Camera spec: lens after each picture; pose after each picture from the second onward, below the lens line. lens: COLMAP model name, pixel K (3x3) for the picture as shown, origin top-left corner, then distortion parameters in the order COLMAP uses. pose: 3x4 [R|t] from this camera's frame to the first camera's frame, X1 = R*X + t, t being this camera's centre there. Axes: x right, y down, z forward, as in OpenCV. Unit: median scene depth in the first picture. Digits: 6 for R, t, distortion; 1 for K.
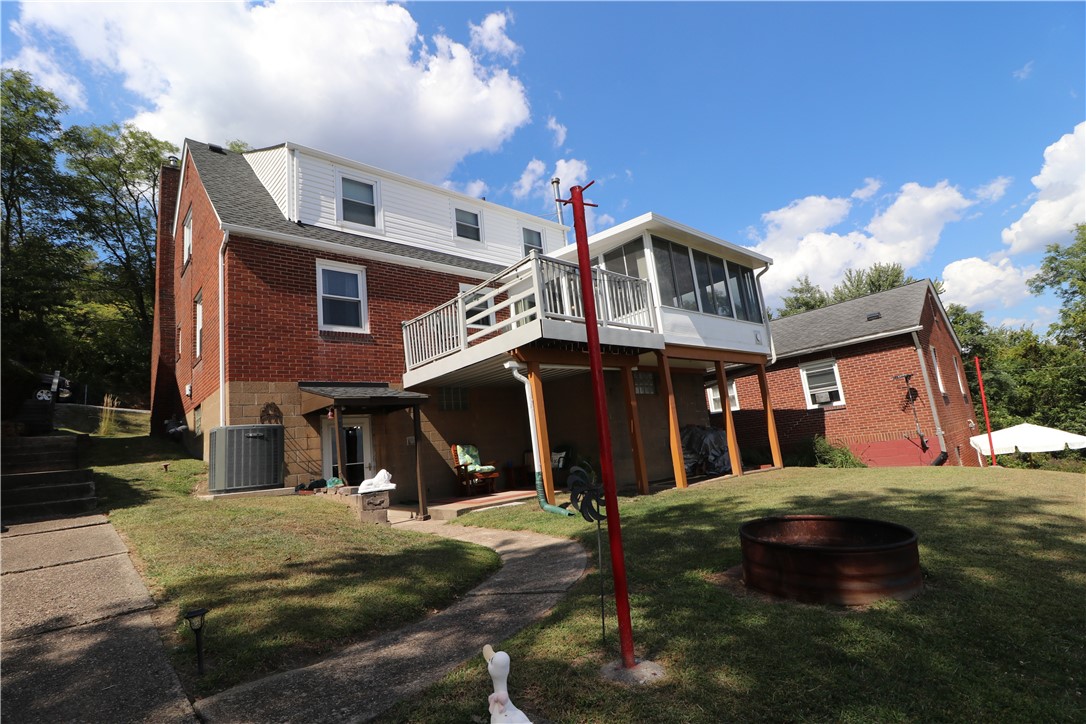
lens RADIAL K [[515.5, 0, 543.9], [0, 515.5, 363.4], [0, 0, 1]] dist [-0.007250, -0.009682]
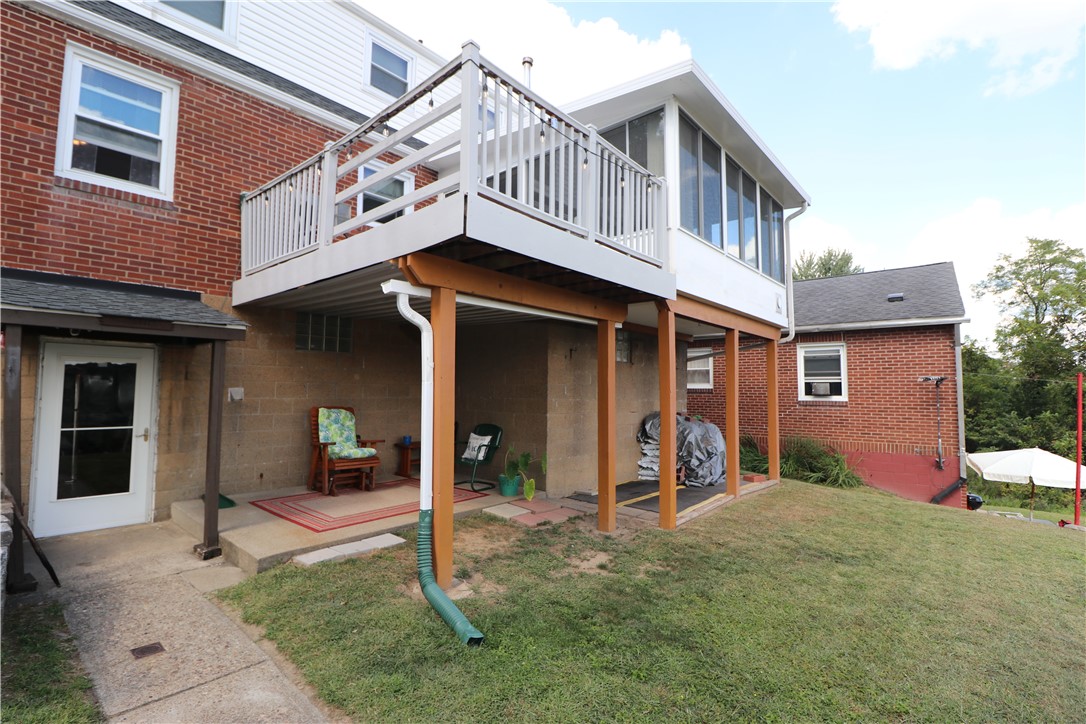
lens RADIAL K [[500.2, 0, 541.3], [0, 500.2, 363.2], [0, 0, 1]] dist [-0.015371, -0.004445]
pose [[0.985081, 0.124224, 0.119098, 0.018316], [-0.137411, 0.984414, 0.109761, 0.002157], [-0.103607, -0.124489, 0.986797, 0.396563]]
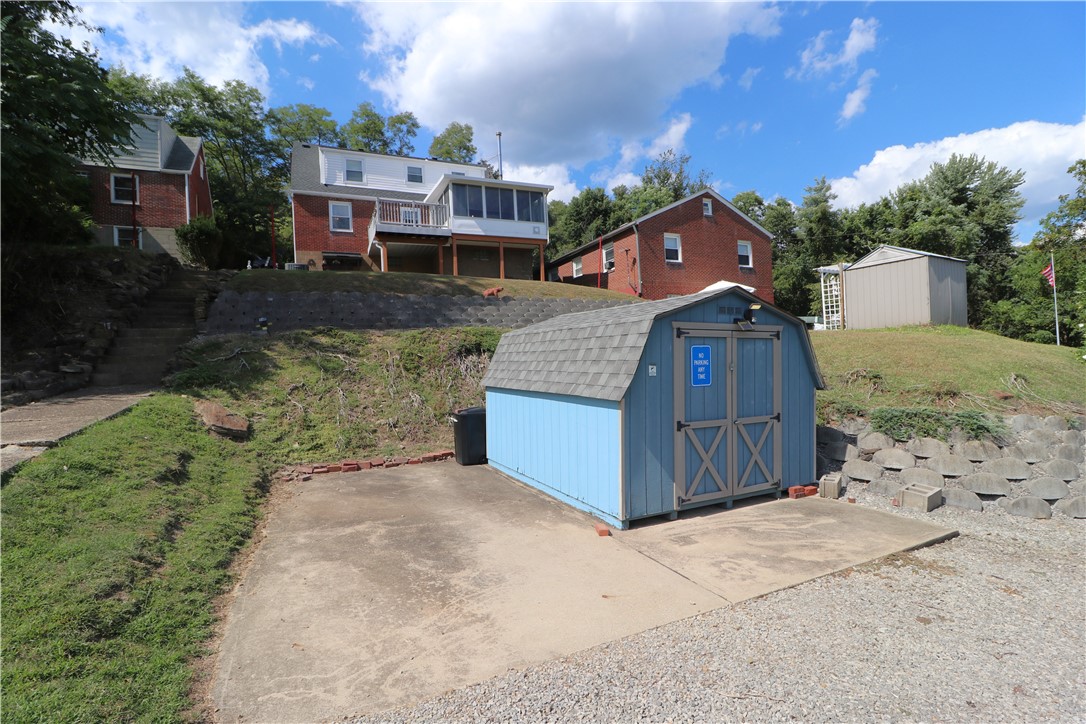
lens RADIAL K [[515.5, 0, 546.5], [0, 515.5, 361.5], [0, 0, 1]] dist [-0.007250, -0.009682]
pose [[0.945085, 0.058135, -0.321614, 1.294701], [-0.001252, 0.984690, 0.174313, 0.114621], [0.326823, -0.164338, 0.930688, -1.004927]]
